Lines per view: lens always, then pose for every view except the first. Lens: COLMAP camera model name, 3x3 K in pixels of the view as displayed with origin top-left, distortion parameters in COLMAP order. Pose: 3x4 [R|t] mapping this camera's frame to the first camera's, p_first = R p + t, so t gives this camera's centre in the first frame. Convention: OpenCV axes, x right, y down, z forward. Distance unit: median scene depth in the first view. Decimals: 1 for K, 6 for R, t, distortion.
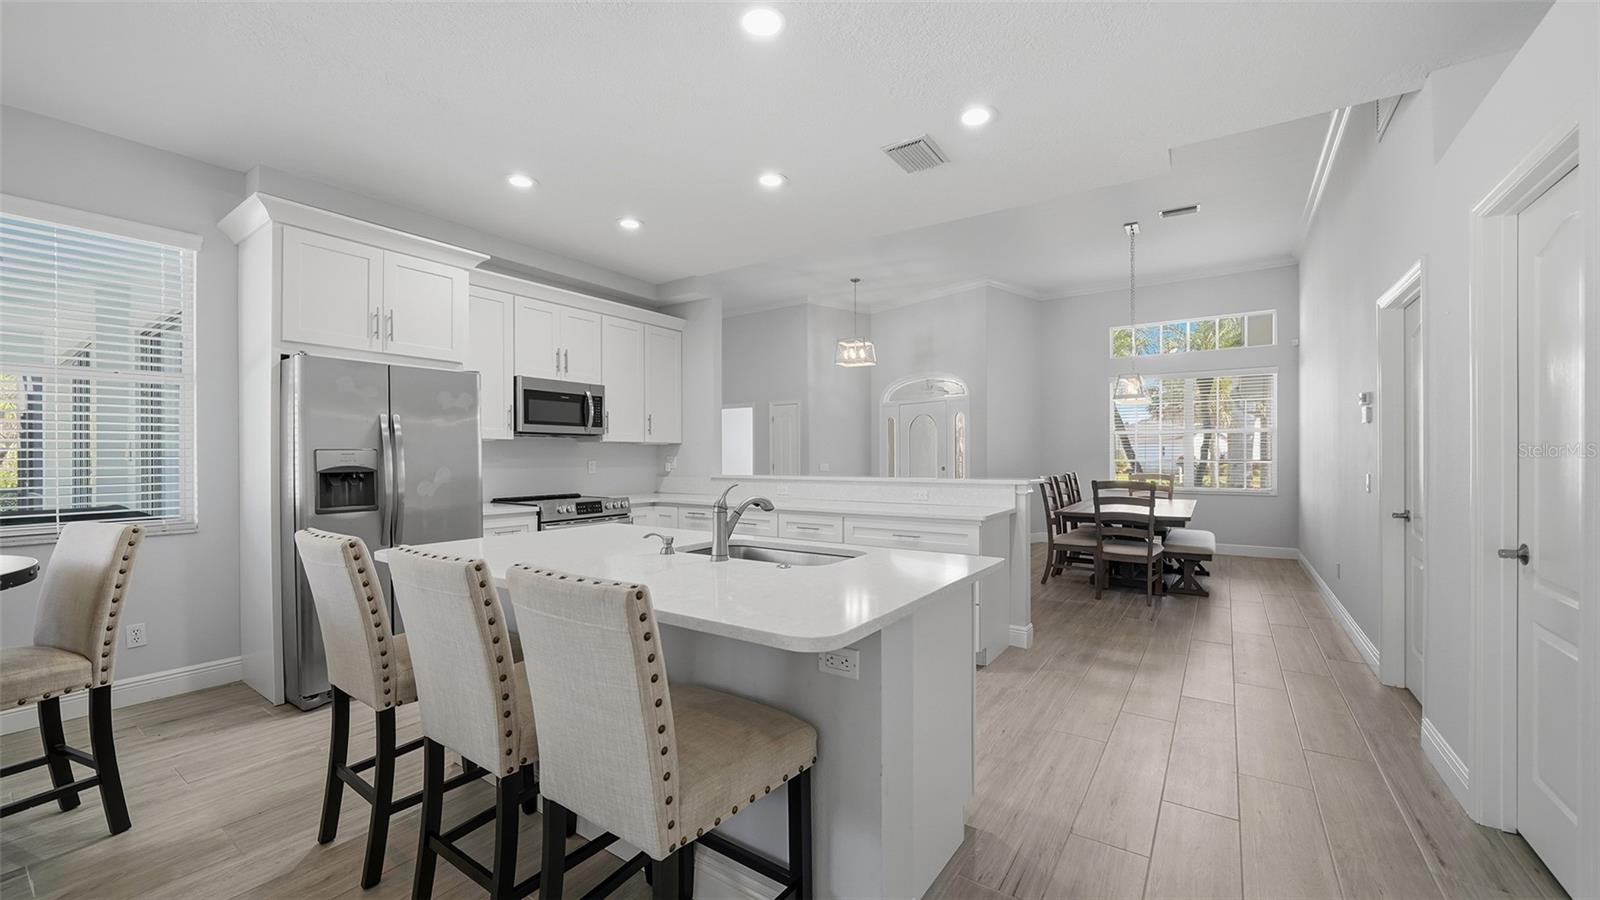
lens RADIAL K [[607.8, 0, 799.8], [0, 607.8, 456.6], [0, 0, 1]] dist [-0.007760, 0.000077]
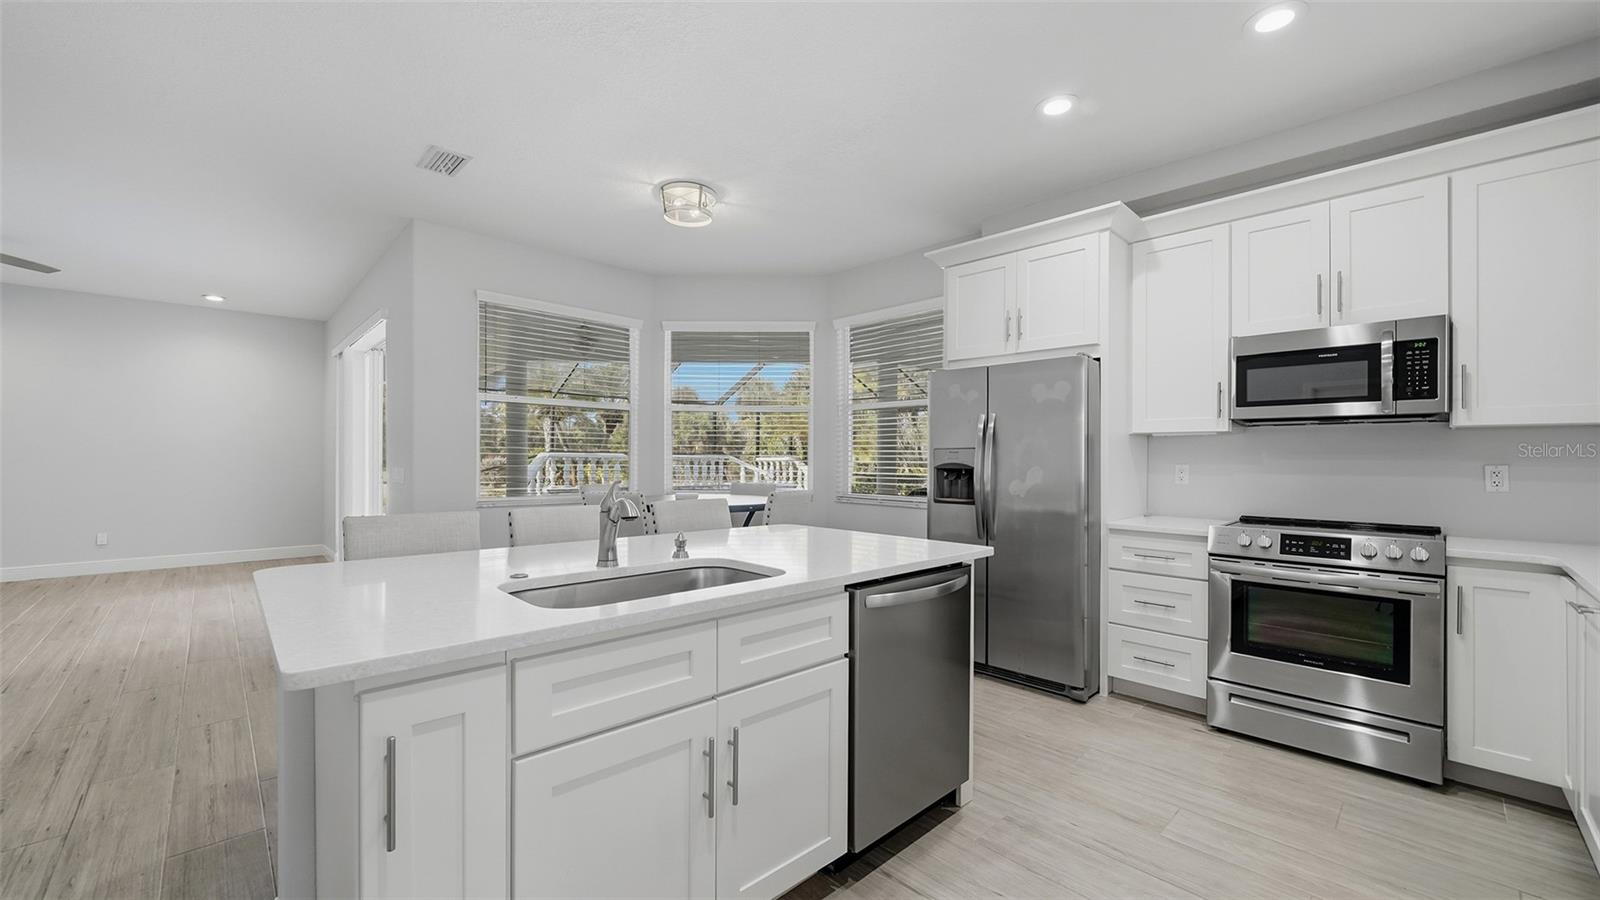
lens RADIAL K [[586.6, 0, 798.1], [0, 586.6, 455.9], [0, 0, 1]] dist [-0.009846, -0.000067]
pose [[-0.165145, -0.002148, -0.986267, 0.224906], [-0.007566, 0.999971, -0.000911, 0.003260], [0.986240, 0.007311, -0.165157, 0.524021]]
